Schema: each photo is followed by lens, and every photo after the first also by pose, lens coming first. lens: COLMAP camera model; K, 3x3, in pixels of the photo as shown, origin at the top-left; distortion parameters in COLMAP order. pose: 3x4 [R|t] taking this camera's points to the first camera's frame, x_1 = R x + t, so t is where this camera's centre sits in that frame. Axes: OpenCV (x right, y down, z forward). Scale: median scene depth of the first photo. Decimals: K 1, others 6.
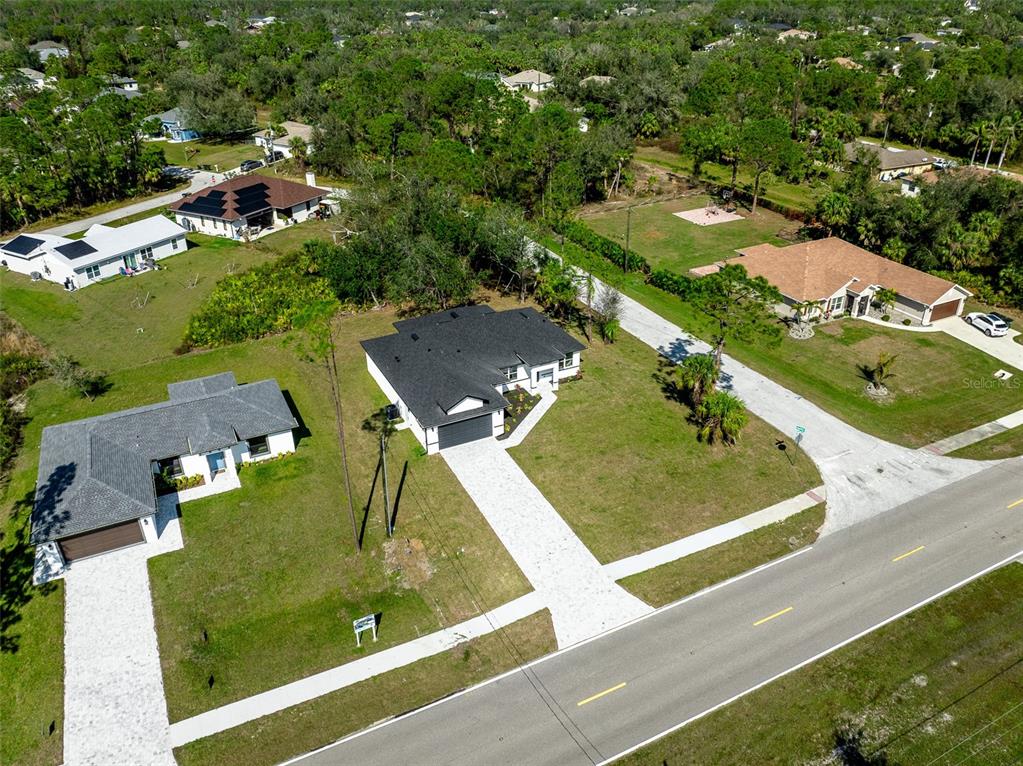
lens RADIAL K [[752.7, 0, 506.7], [0, 752.7, 382.3], [0, 0, 1]] dist [-0.044938, 0.002746]
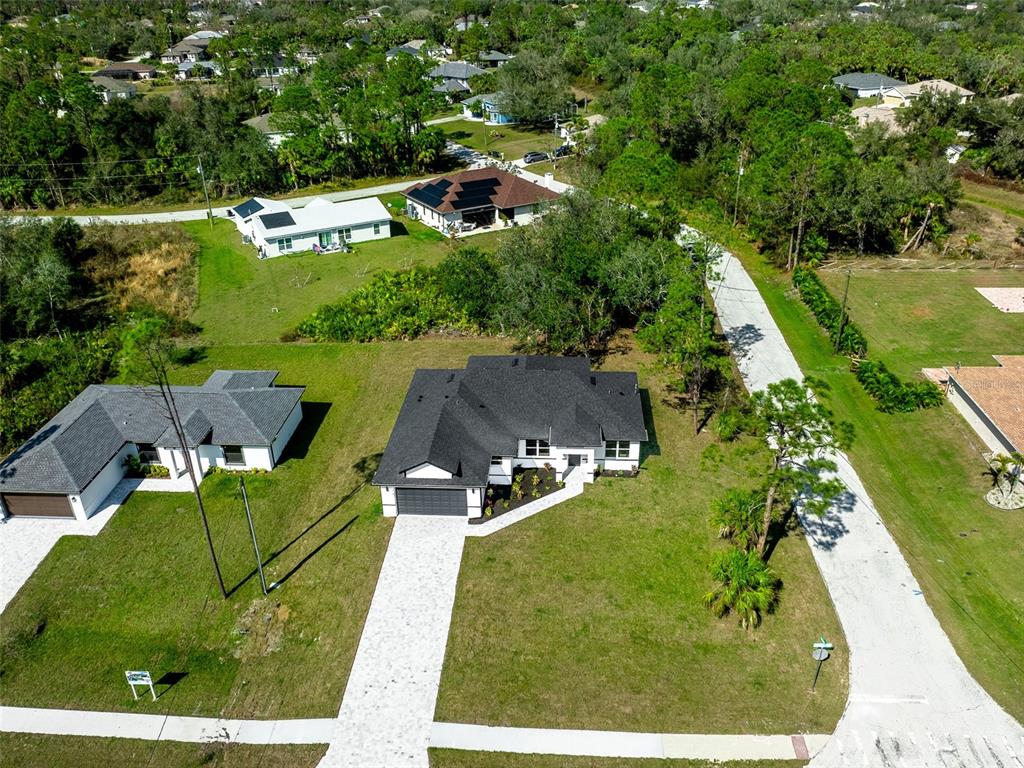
lens RADIAL K [[823.0, 0, 531.7], [0, 823.0, 400.5], [0, 0, 1]] dist [-0.039168, -0.001943]
pose [[0.876574, 0.230732, -0.422353, 0.345363], [-0.231340, 0.971555, 0.050626, -0.099561], [0.422020, 0.053330, 0.905017, 0.181773]]
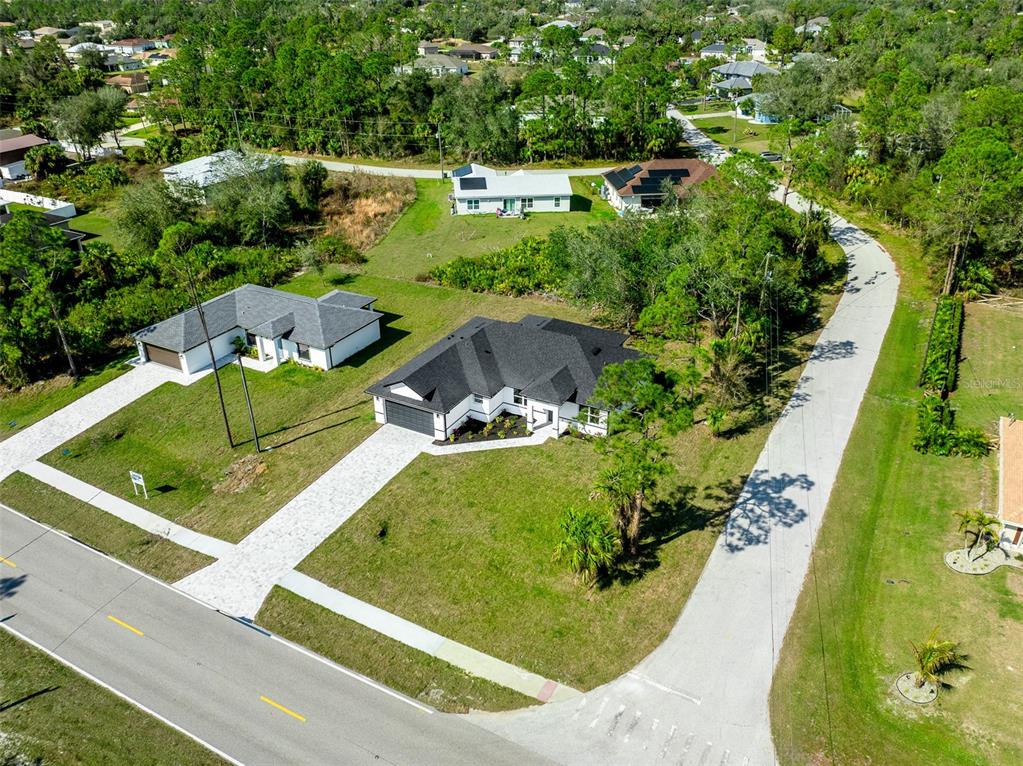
lens RADIAL K [[798.2, 0, 511.1], [0, 798.2, 382.2], [0, 0, 1]] dist [-0.030034, -0.022381]
pose [[0.574789, 0.385804, -0.721646, 0.649917], [-0.388847, 0.904728, 0.173967, -0.180682], [0.720011, 0.180615, 0.670047, 0.329279]]
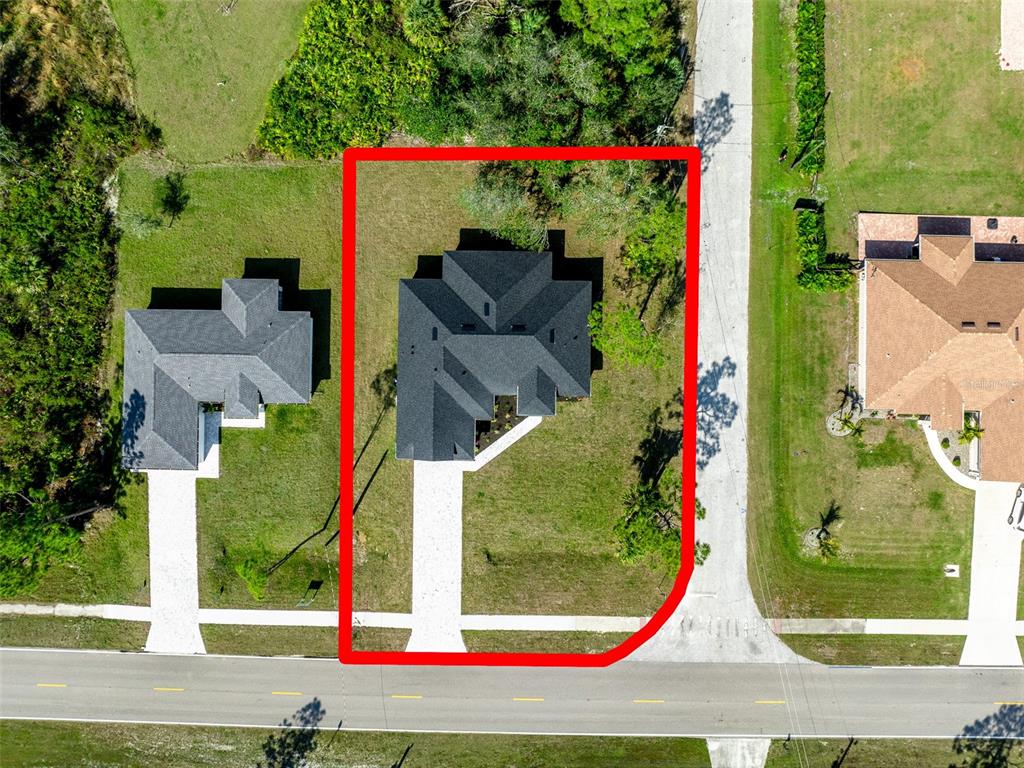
lens RADIAL K [[753.4, 0, 513.2], [0, 753.4, 385.1], [0, 0, 1]] dist [-0.044938, 0.002746]
pose [[0.889872, 0.456192, -0.004134, 0.009612], [-0.216342, 0.429951, 0.876549, -0.920646], [0.401652, -0.779122, 0.481295, 0.466967]]
